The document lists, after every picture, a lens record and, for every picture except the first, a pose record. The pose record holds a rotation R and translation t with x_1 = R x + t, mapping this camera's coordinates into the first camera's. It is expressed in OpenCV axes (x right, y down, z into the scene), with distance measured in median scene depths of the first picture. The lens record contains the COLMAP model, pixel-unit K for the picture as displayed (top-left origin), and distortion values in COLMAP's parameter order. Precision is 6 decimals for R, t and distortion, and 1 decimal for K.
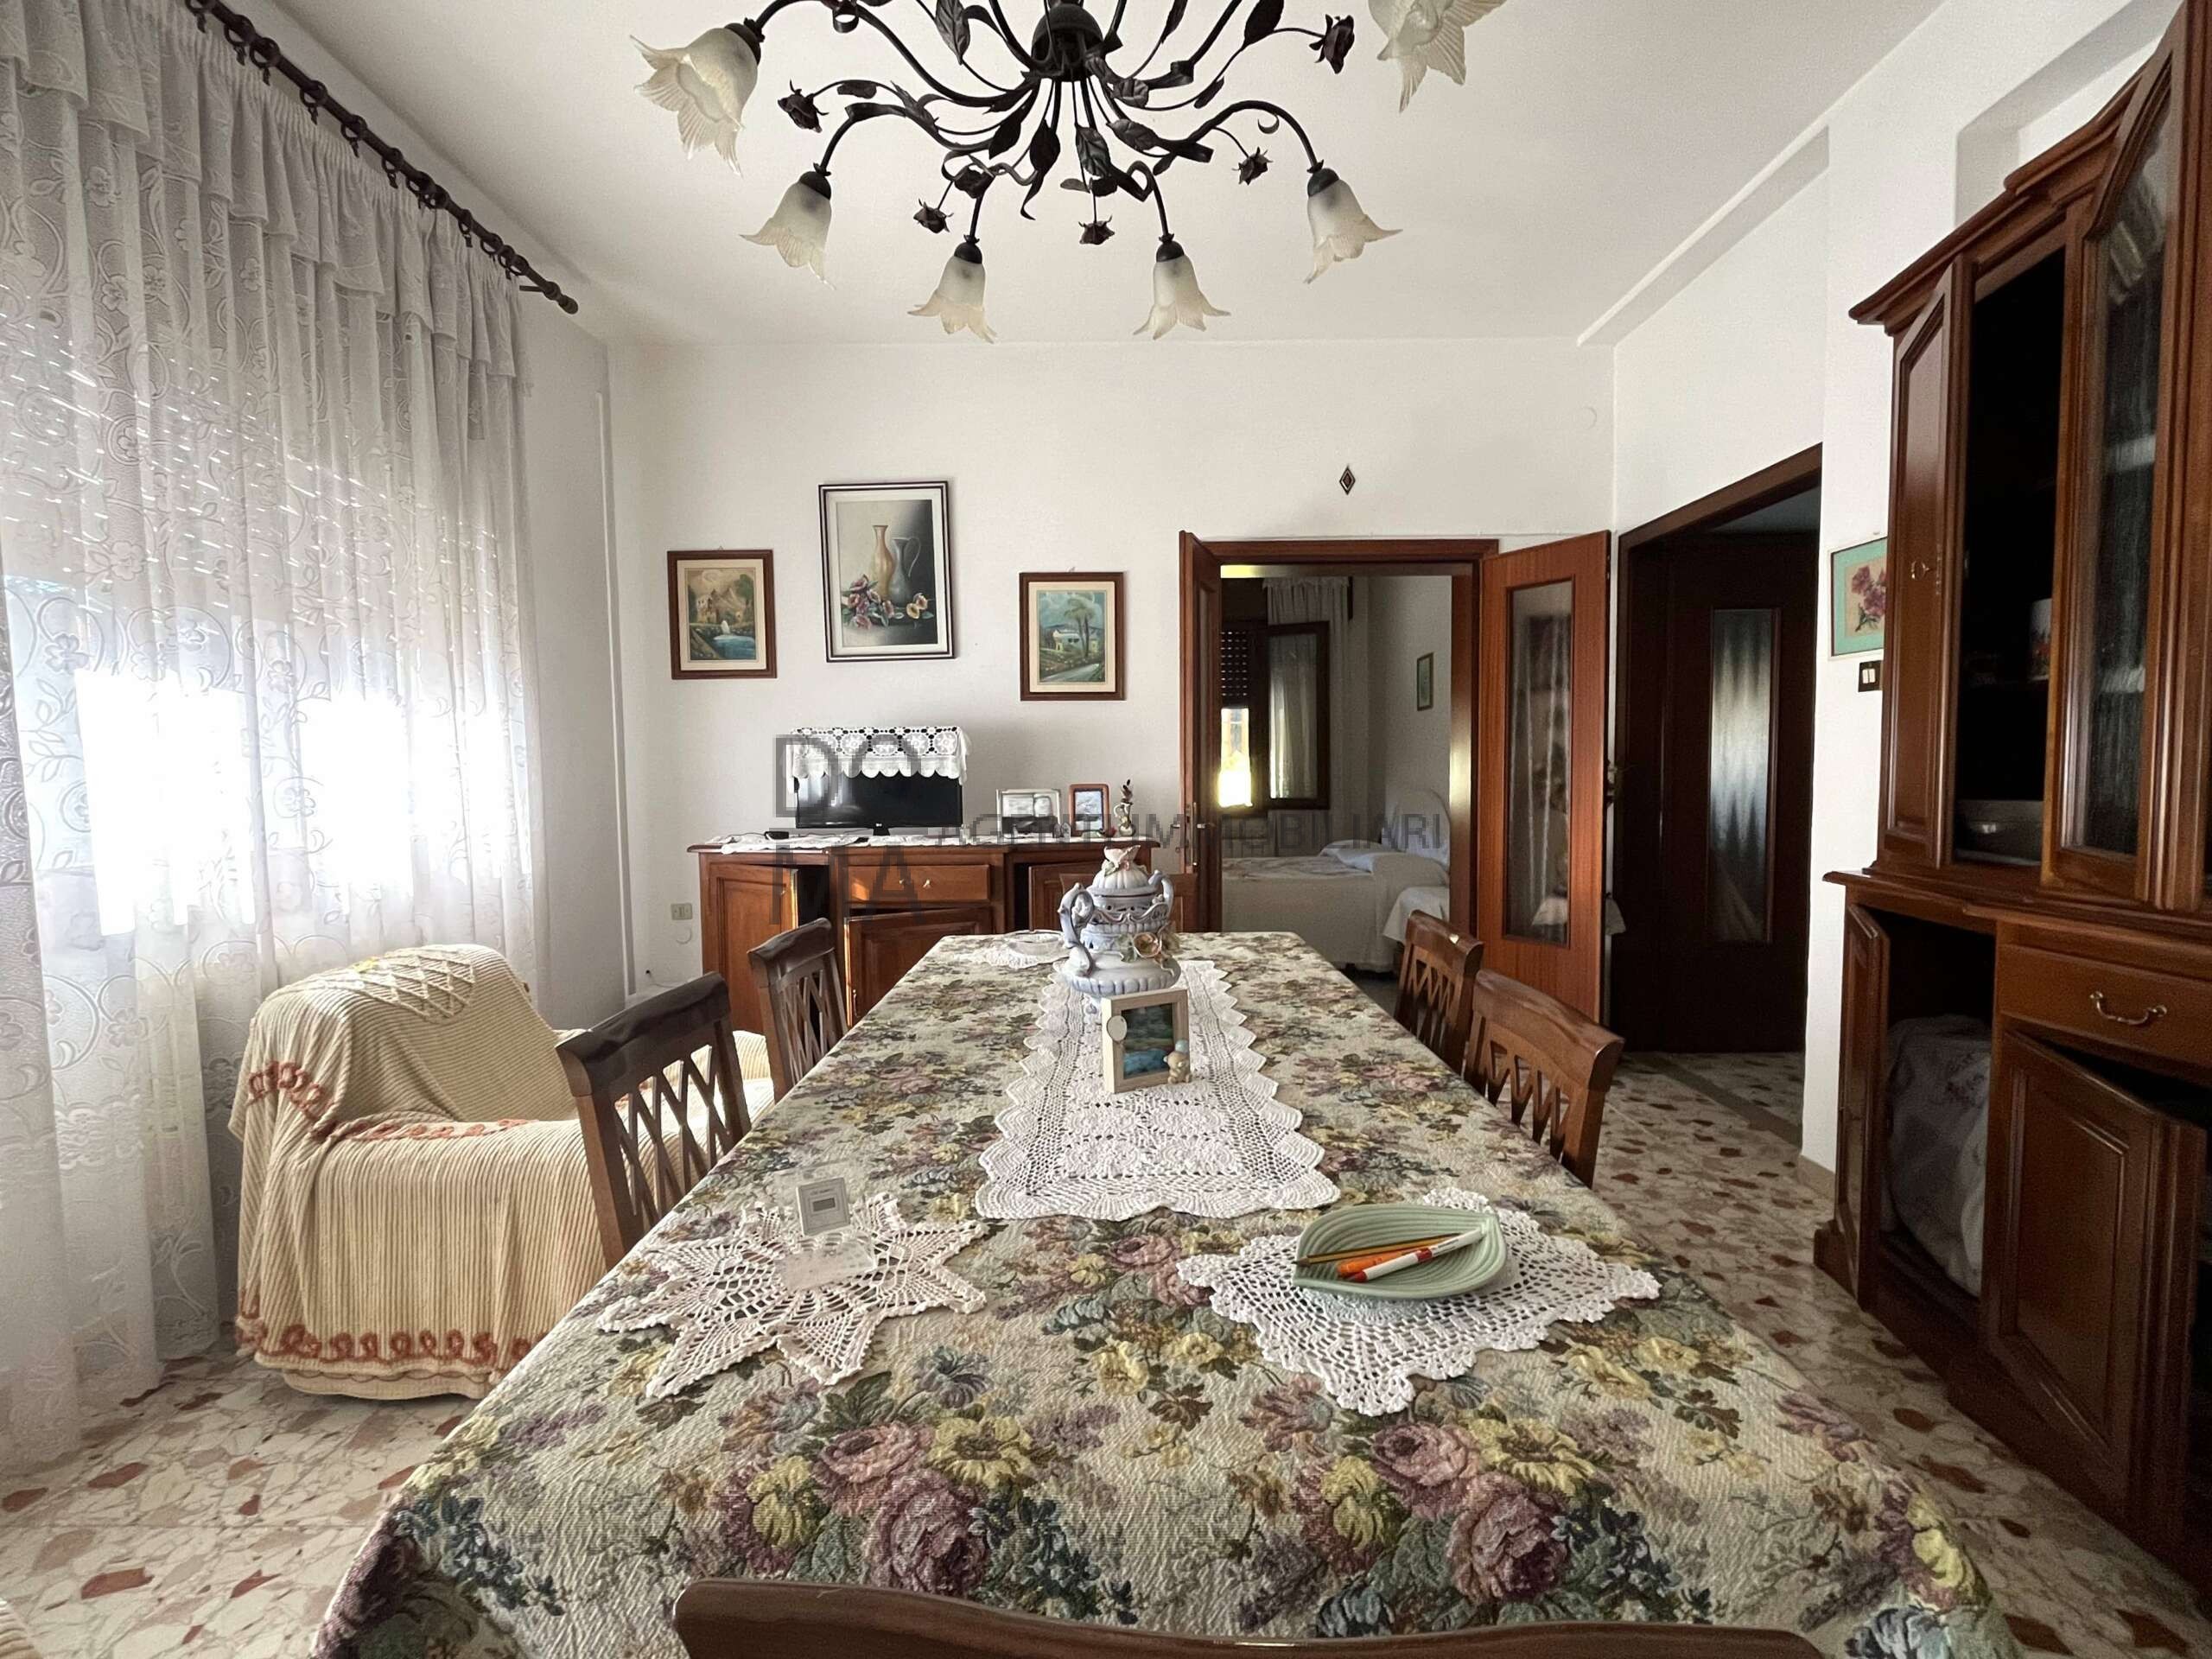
lens RADIAL K [[1012.3, 0, 1105.2], [0, 1012.3, 829.6], [0, 0, 1]] dist [0.002809, 0.000122]
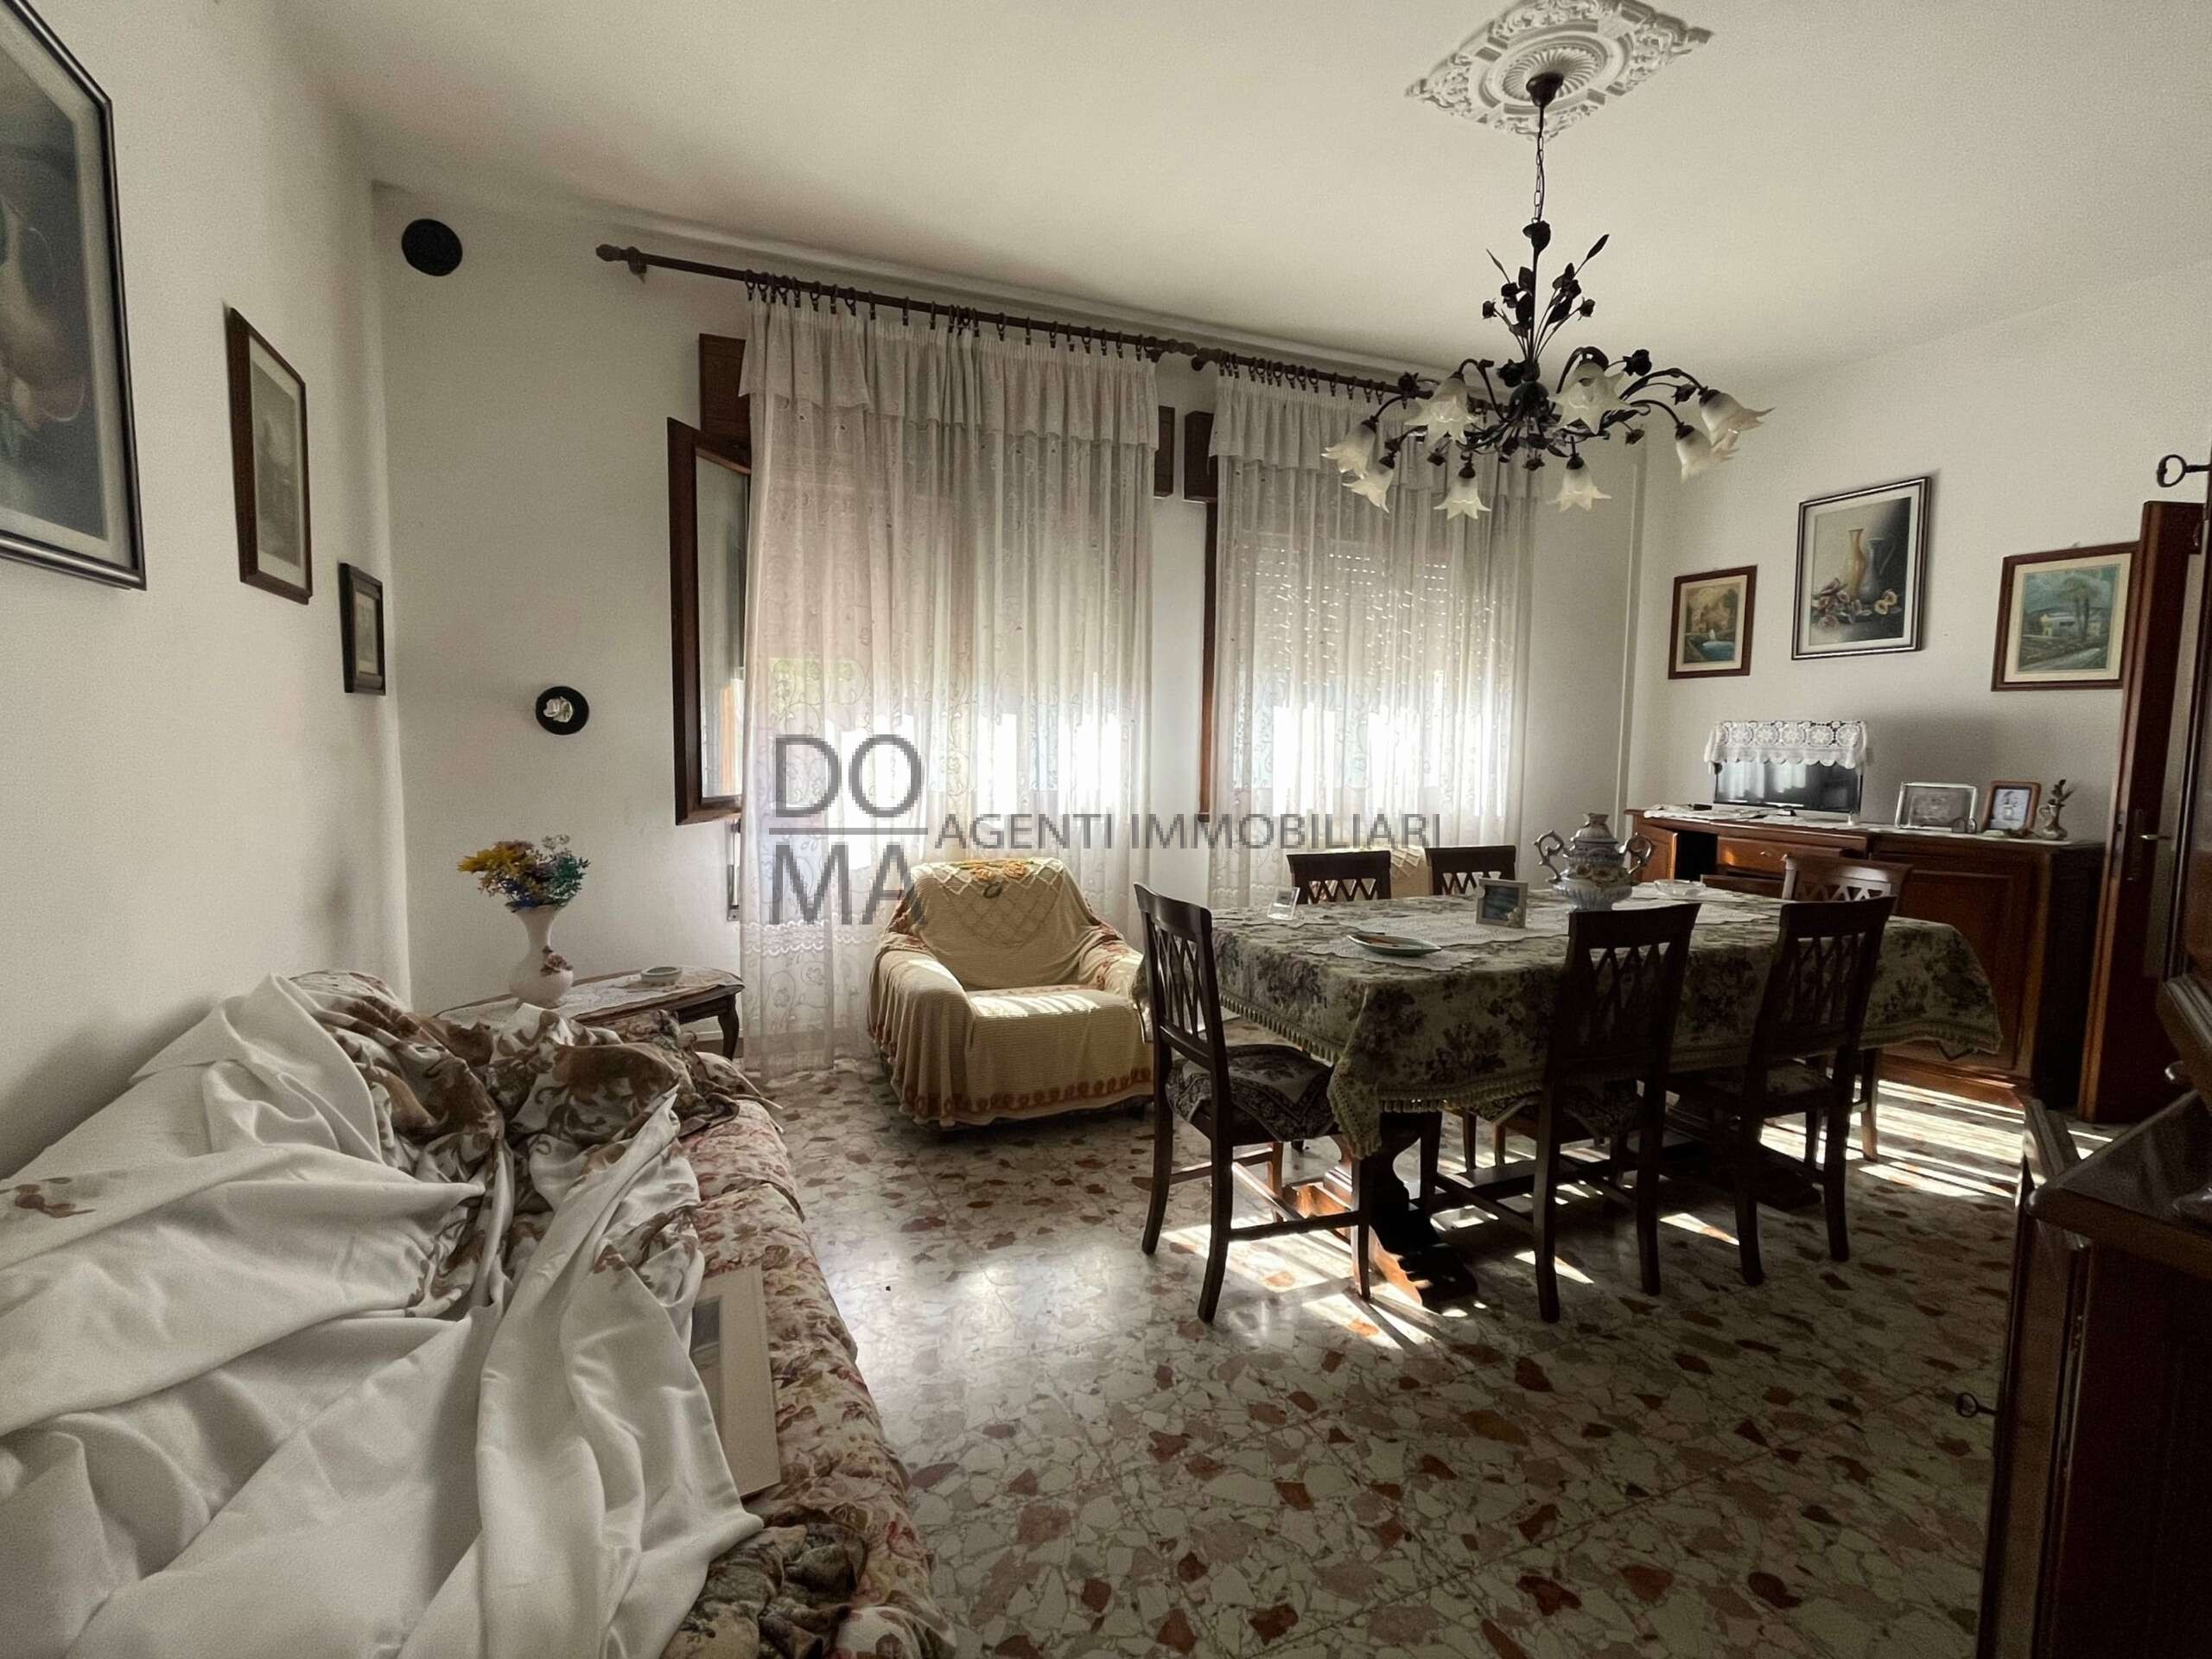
lens RADIAL K [[1012.3, 0, 1105.9], [0, 1012.3, 824.3], [0, 0, 1]] dist [0.002809, 0.000122]
pose [[0.417641, 0.098189, -0.903291, 0.447154], [-0.072625, 0.994571, 0.074533, -0.012375], [0.905705, 0.034473, 0.422505, -0.163617]]
